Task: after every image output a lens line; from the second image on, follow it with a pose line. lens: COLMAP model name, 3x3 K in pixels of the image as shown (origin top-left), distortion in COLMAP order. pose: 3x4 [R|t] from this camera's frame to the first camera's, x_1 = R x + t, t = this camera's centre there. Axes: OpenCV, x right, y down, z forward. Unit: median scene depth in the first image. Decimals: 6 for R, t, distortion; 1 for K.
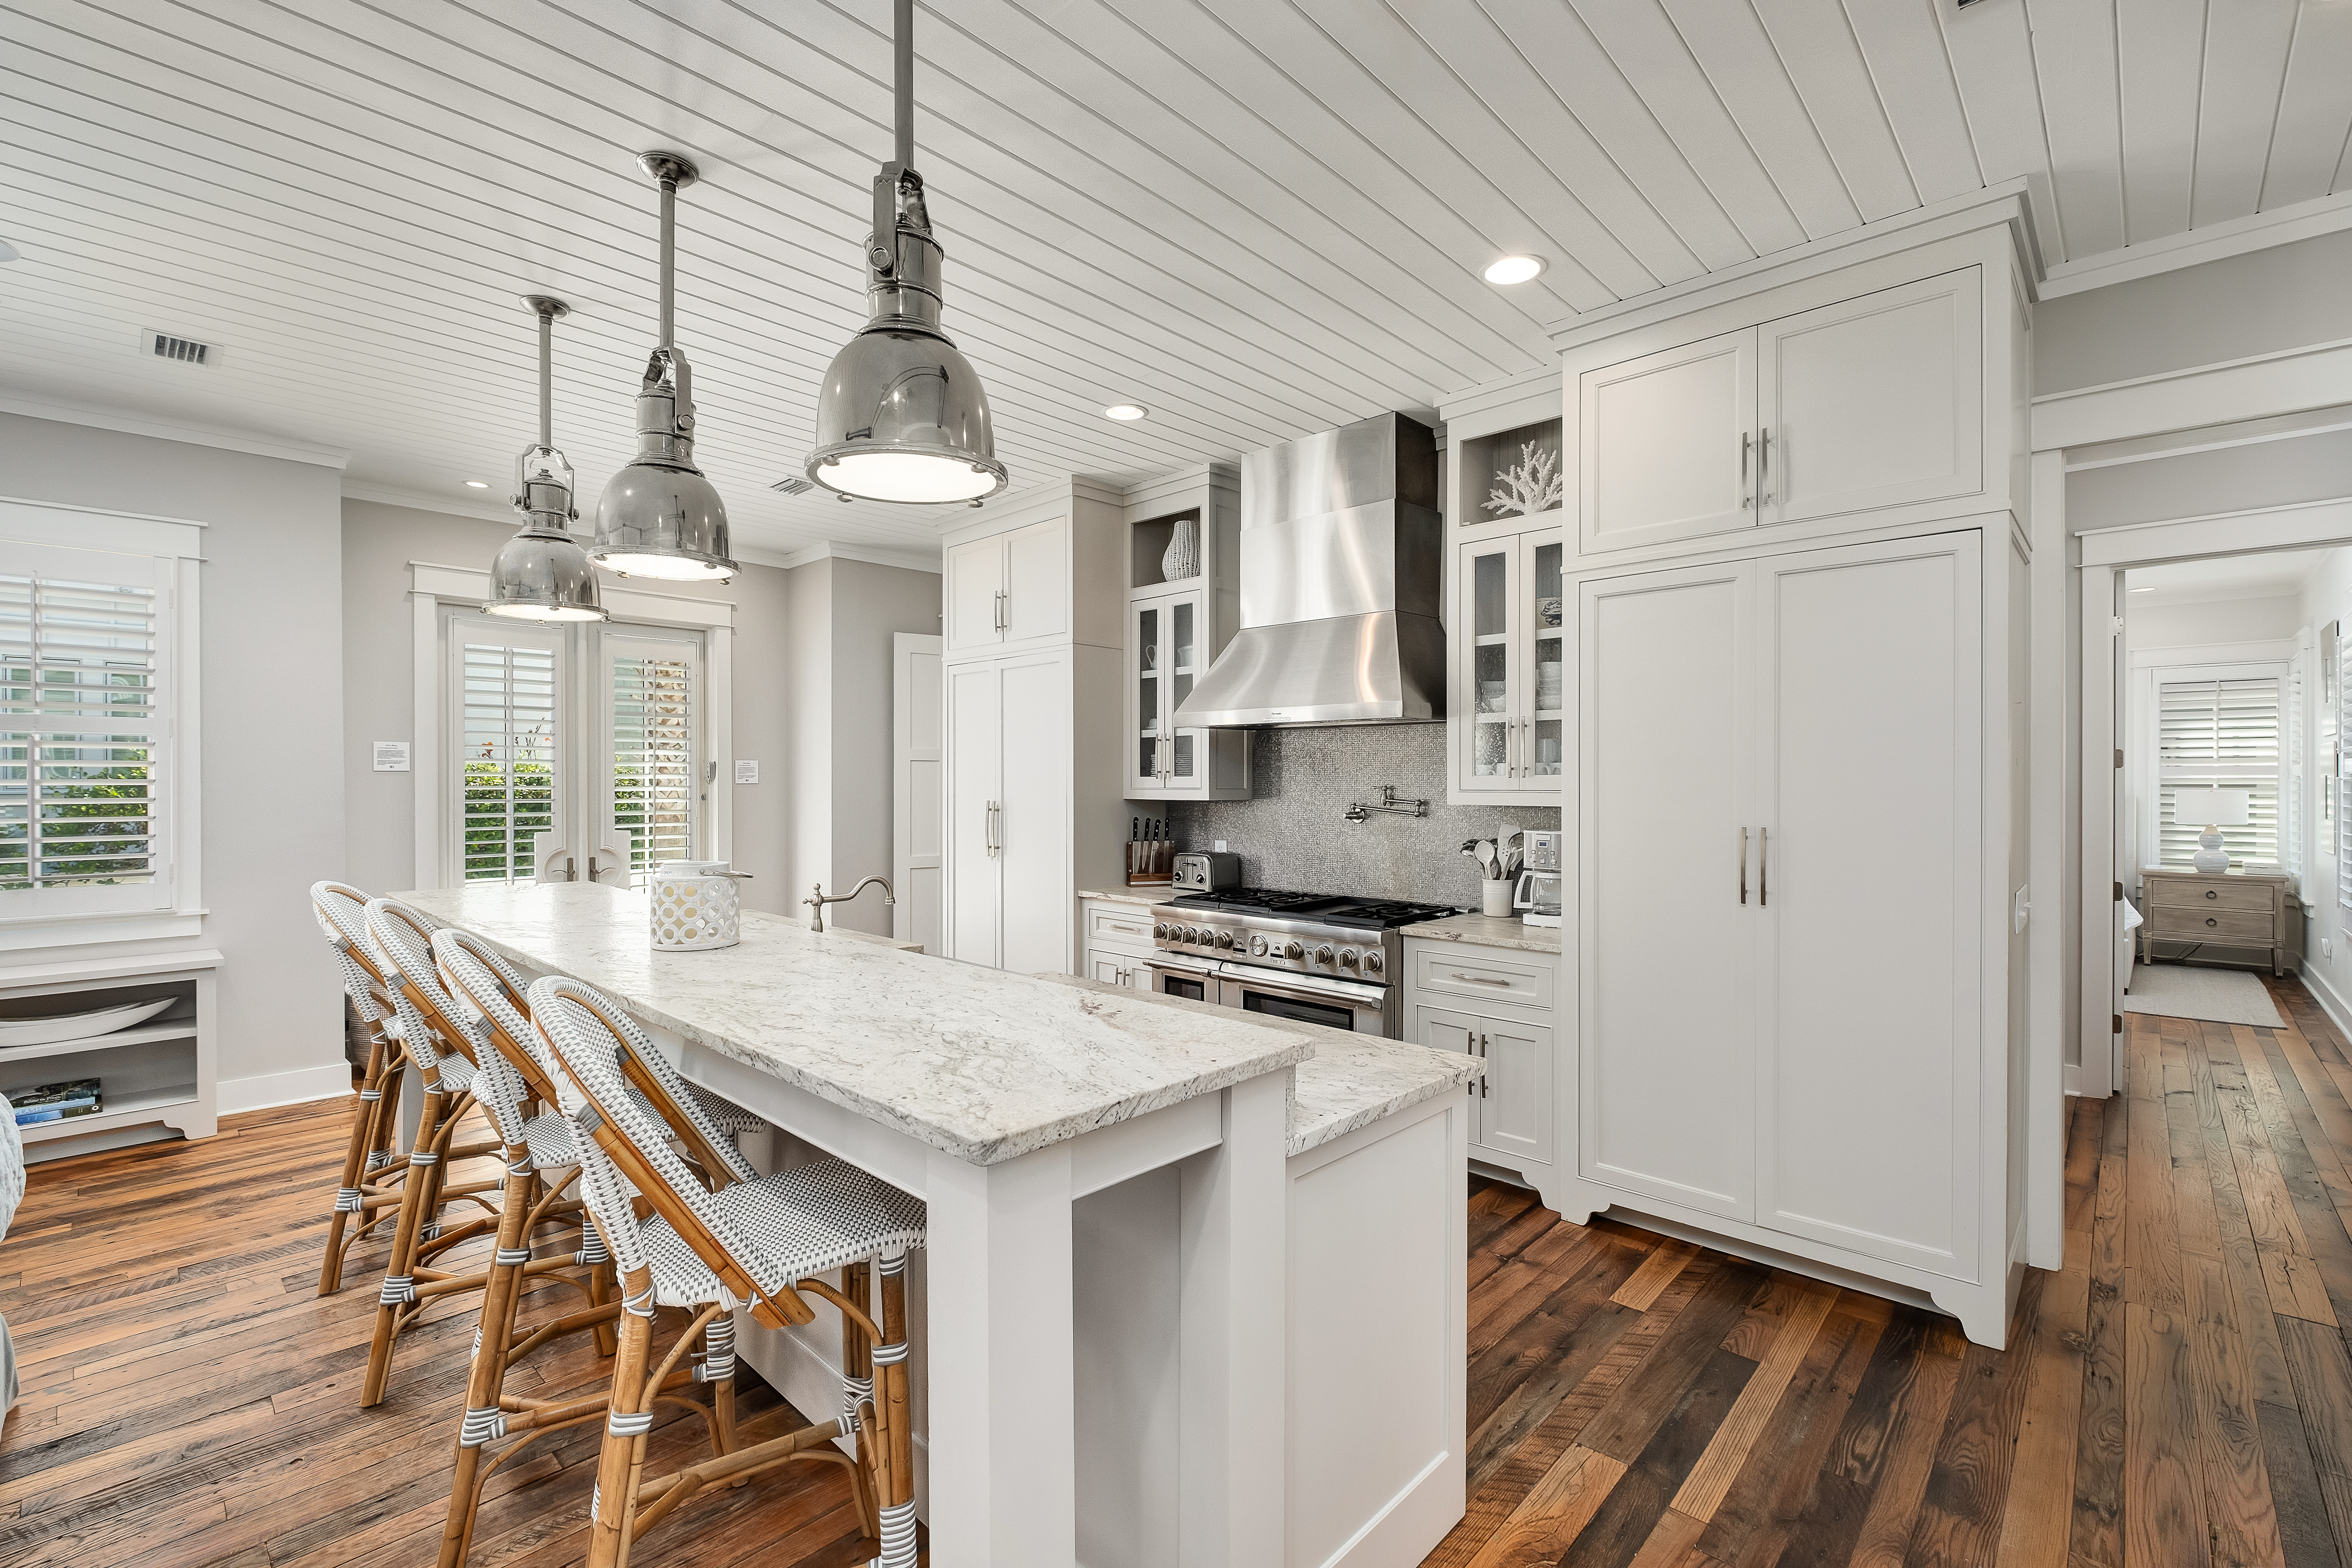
lens RADIAL K [[1027.1, 0, 1185.7], [0, 1027.1, 775.2], [0, 0, 1]] dist [-0.003397, -0.000200]
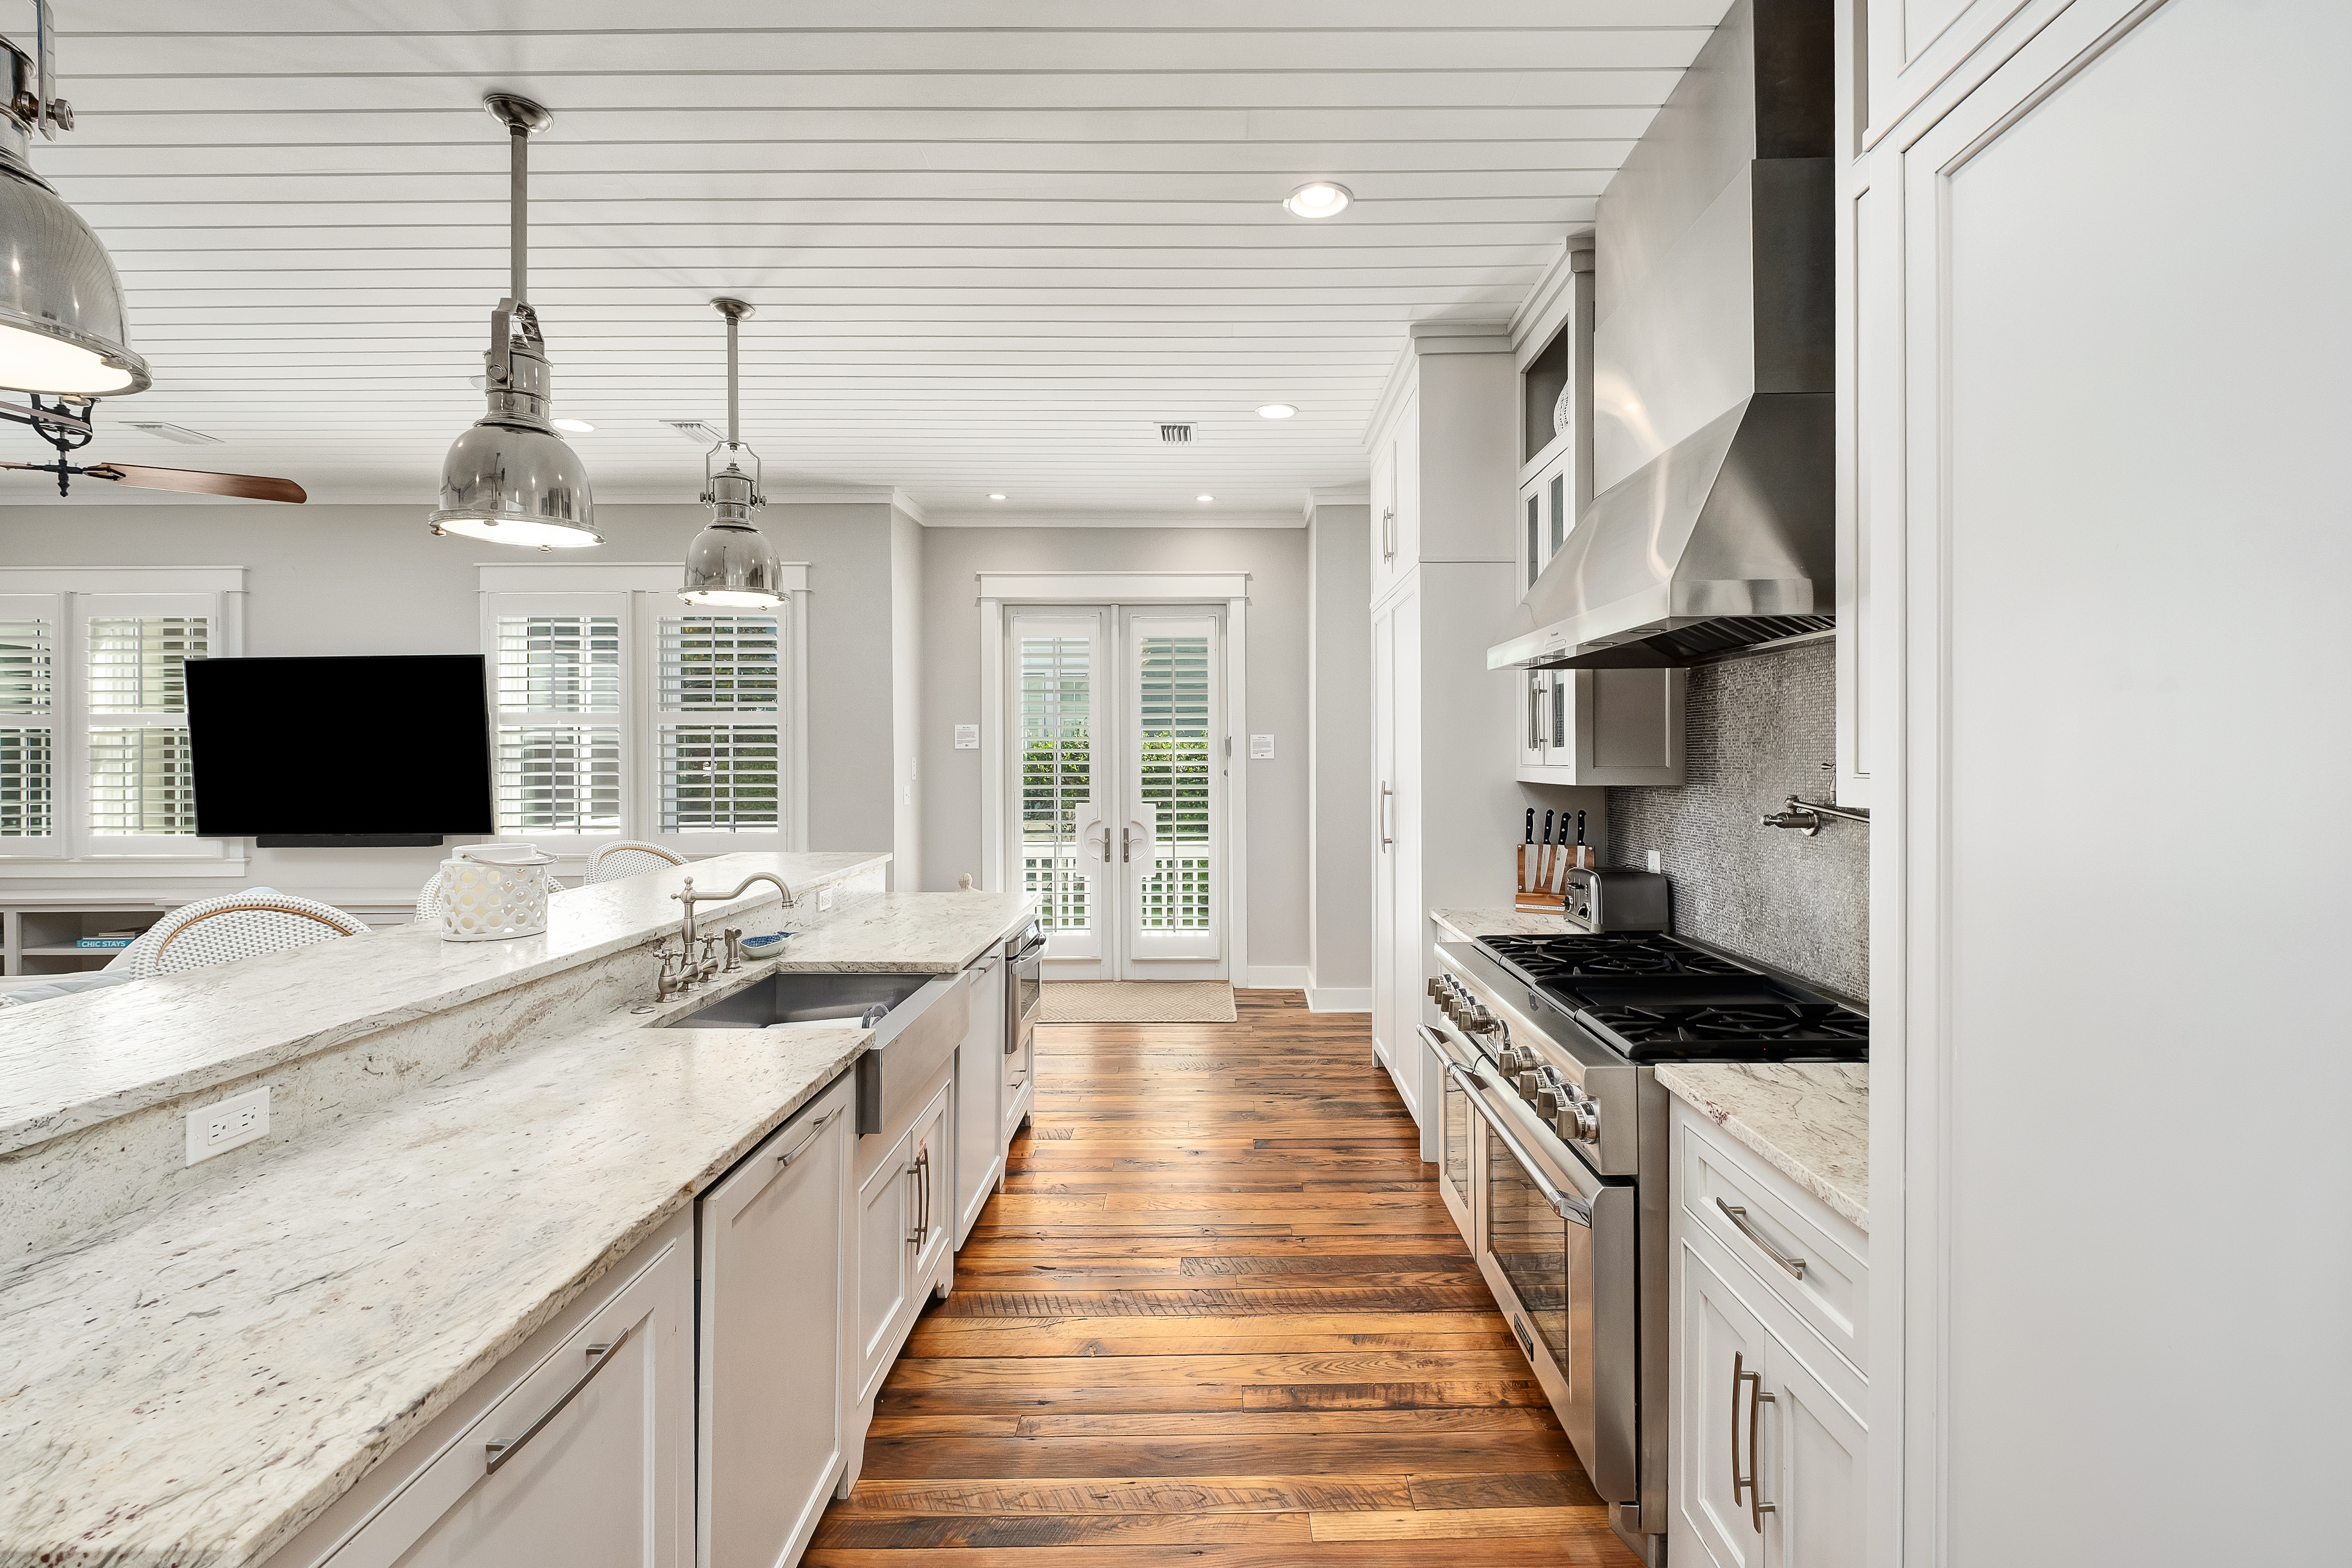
lens RADIAL K [[1027.1, 0, 1185.7], [0, 1027.1, 775.2], [0, 0, 1]] dist [-0.003397, -0.000200]
pose [[0.684673, 0.010291, -0.728777, 0.288862], [0.008171, 0.999729, 0.021793, 0.002515], [0.728804, -0.020876, 0.684404, 0.371911]]
